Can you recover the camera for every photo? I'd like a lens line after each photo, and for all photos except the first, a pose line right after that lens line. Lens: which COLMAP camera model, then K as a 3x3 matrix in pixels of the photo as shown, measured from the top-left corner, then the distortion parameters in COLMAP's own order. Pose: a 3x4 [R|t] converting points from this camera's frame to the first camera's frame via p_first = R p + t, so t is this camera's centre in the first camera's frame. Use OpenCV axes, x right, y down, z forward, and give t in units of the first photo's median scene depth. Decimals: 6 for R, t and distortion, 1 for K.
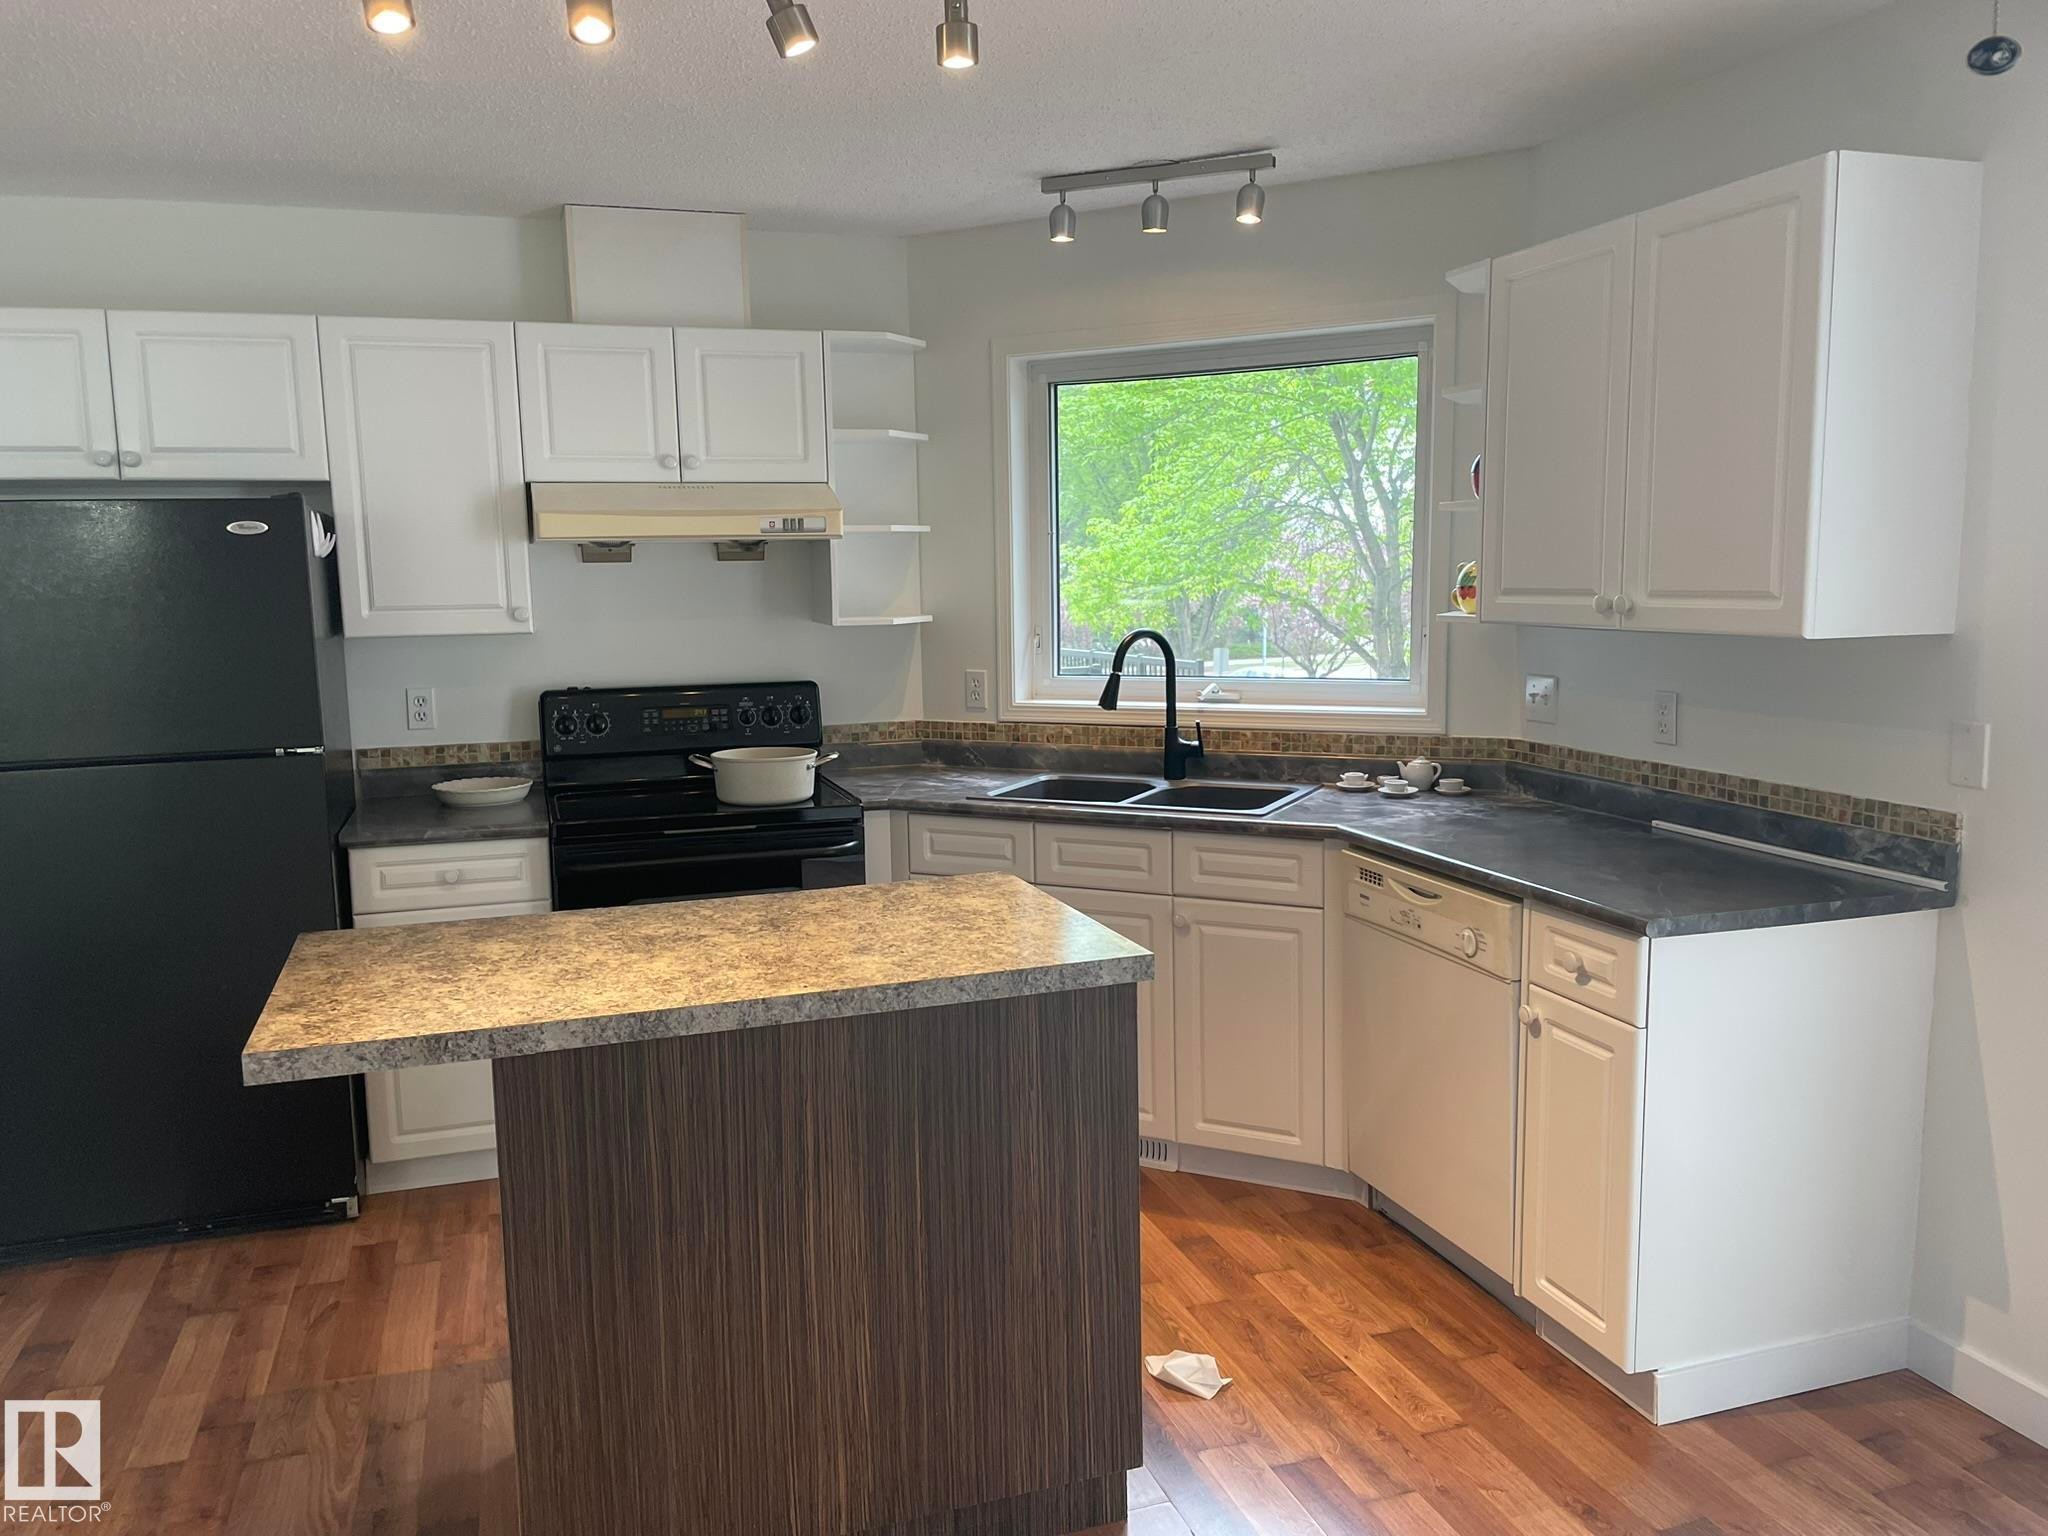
lens RADIAL K [[1541.8, 0, 1004.0], [0, 1541.8, 770.3], [0, 0, 1]] dist [0.076631, -0.094871]
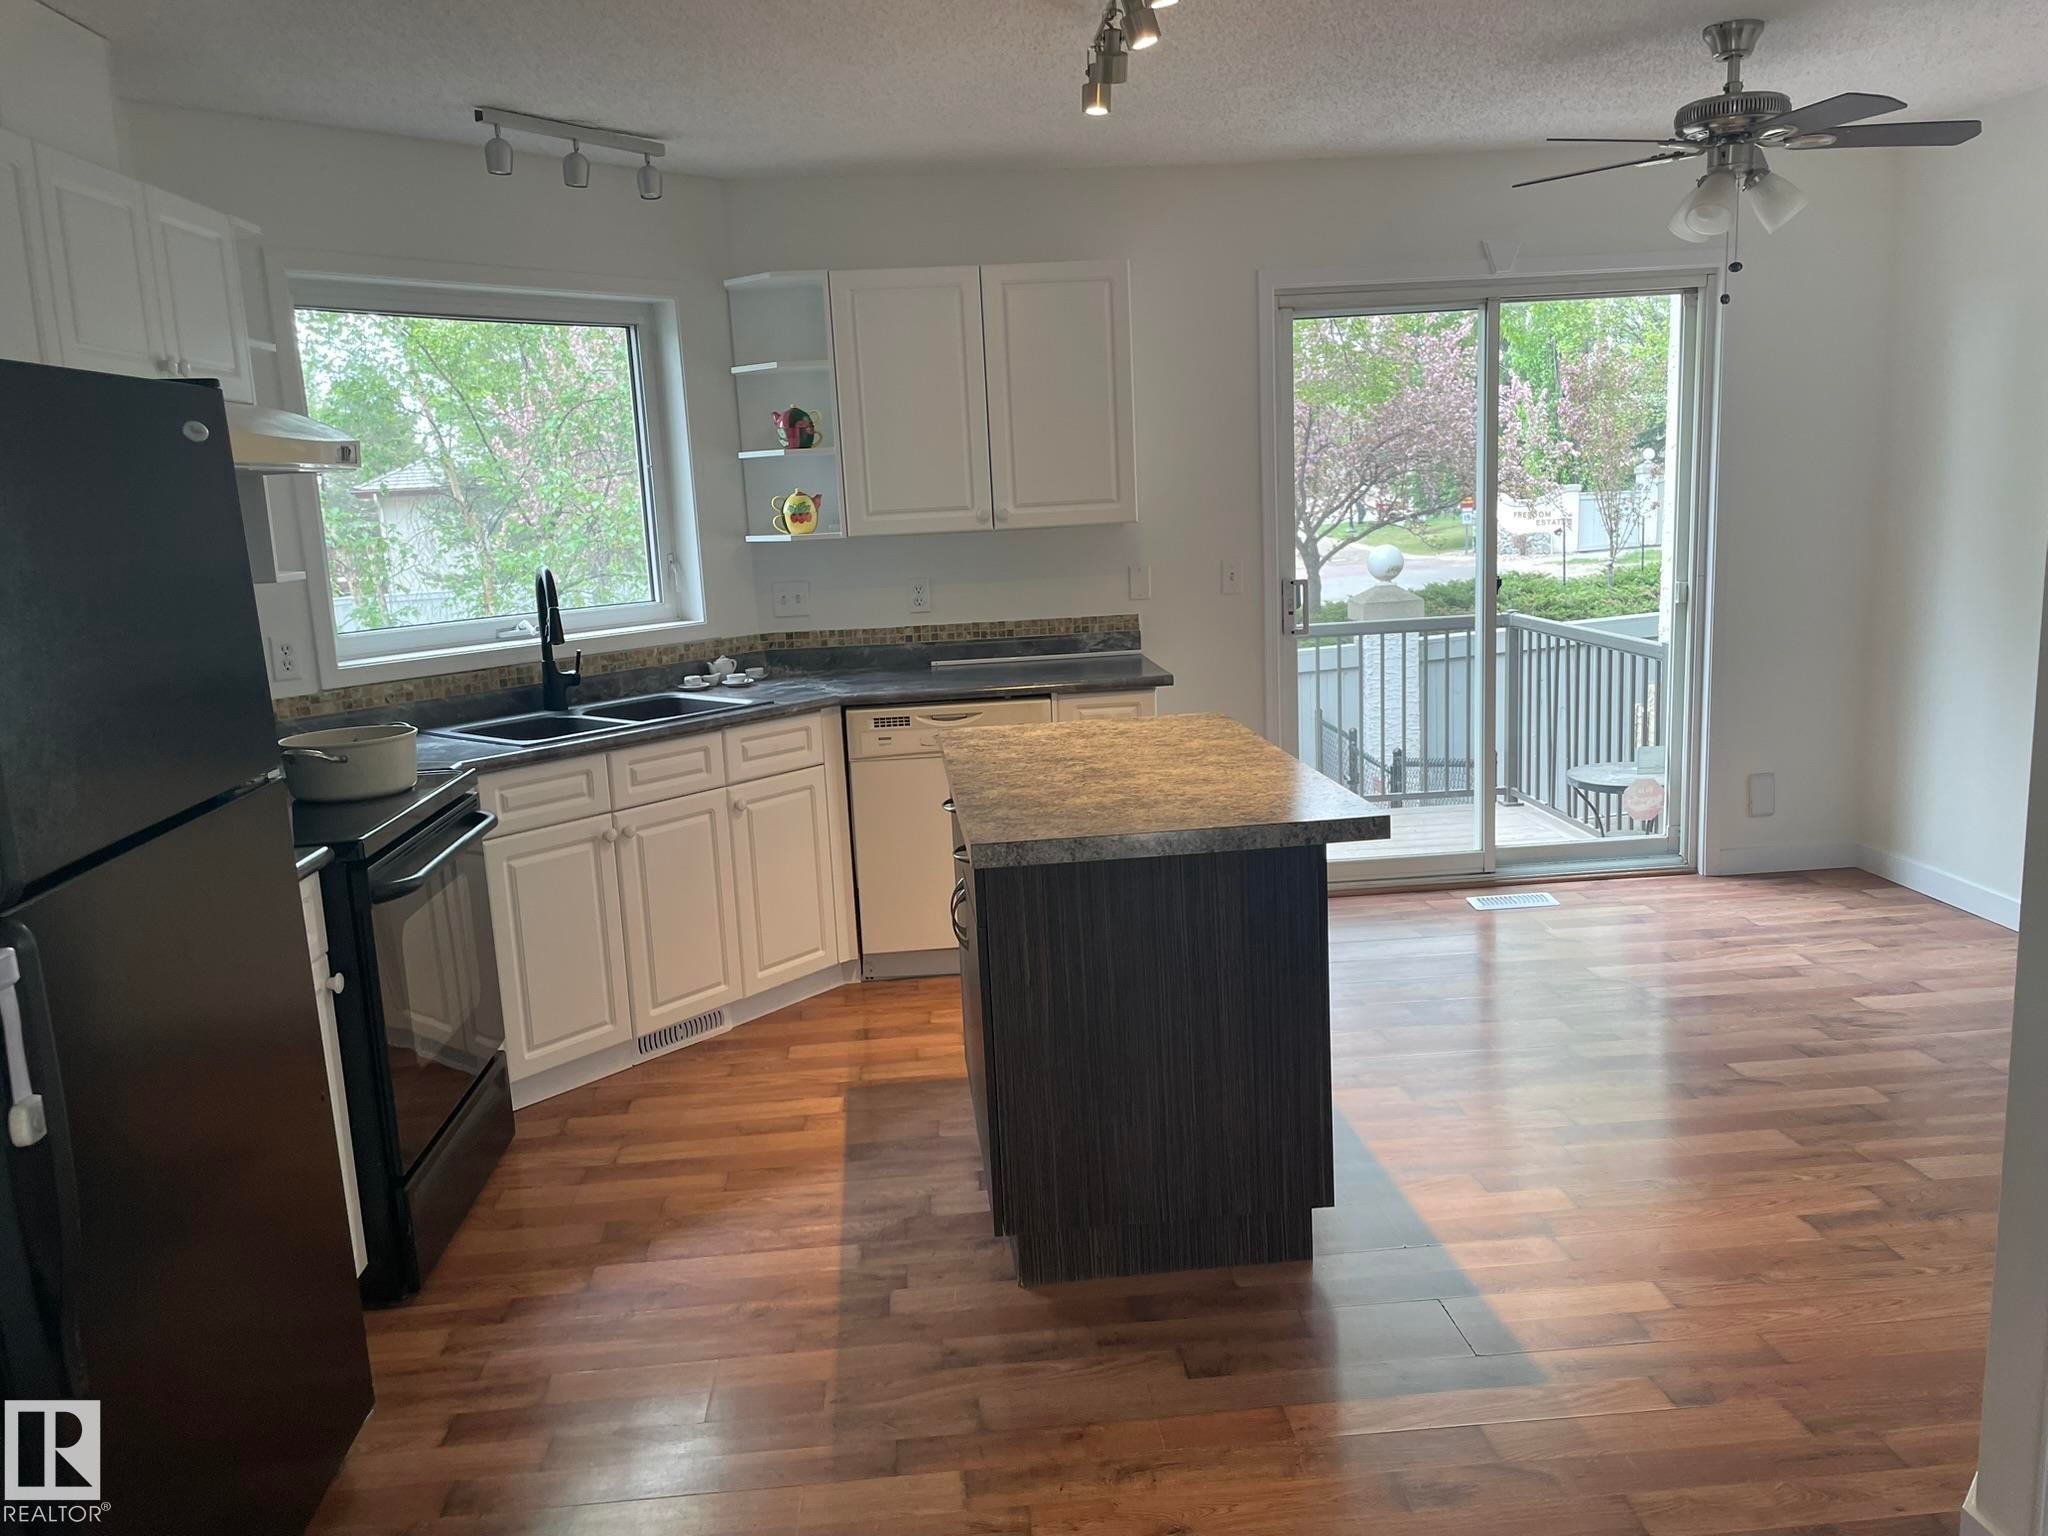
lens RADIAL K [[1541.8, 0, 1026.6], [0, 1541.8, 765.2], [0, 0, 1]] dist [0.076631, -0.094871]
pose [[0.232687, -0.167719, 0.957981, -1.047017], [0.173019, 0.976444, 0.128927, -0.048722], [-0.957038, 0.135749, 0.256224, 0.545434]]
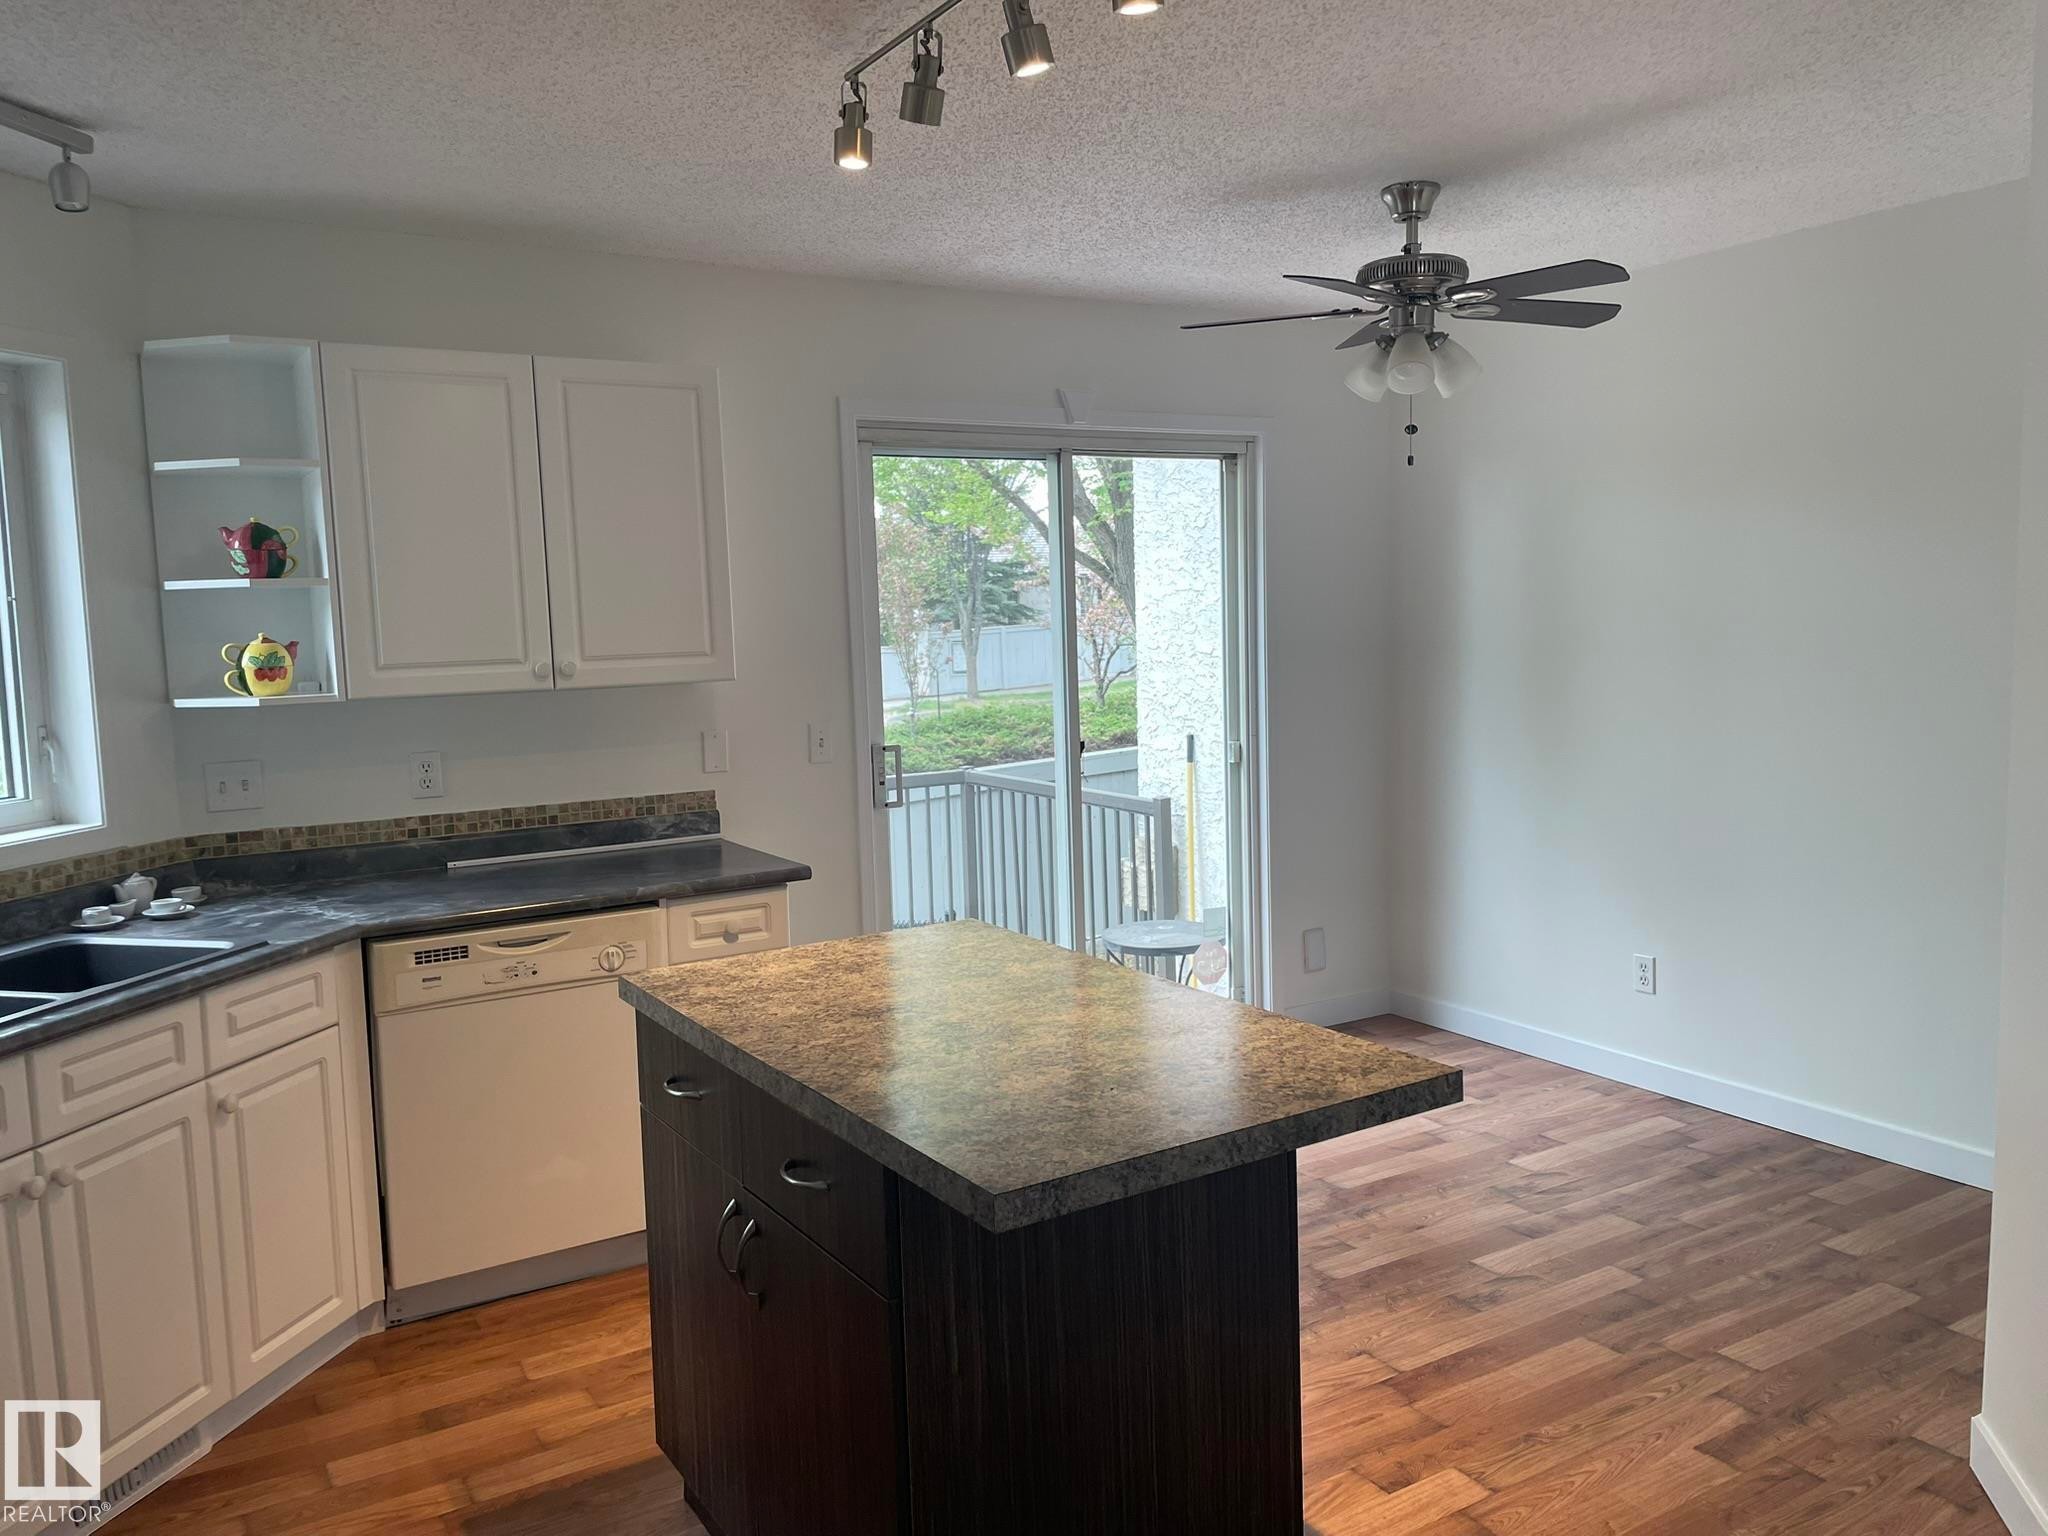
lens RADIAL K [[1541.8, 0, 1040.5], [0, 1541.8, 750.4], [0, 0, 1]] dist [0.076631, -0.094871]
pose [[-0.236750, -0.066701, 0.969278, -0.803207], [0.161814, 0.981000, 0.107032, -0.102724], [-0.958001, 0.182183, -0.221458, 0.834787]]
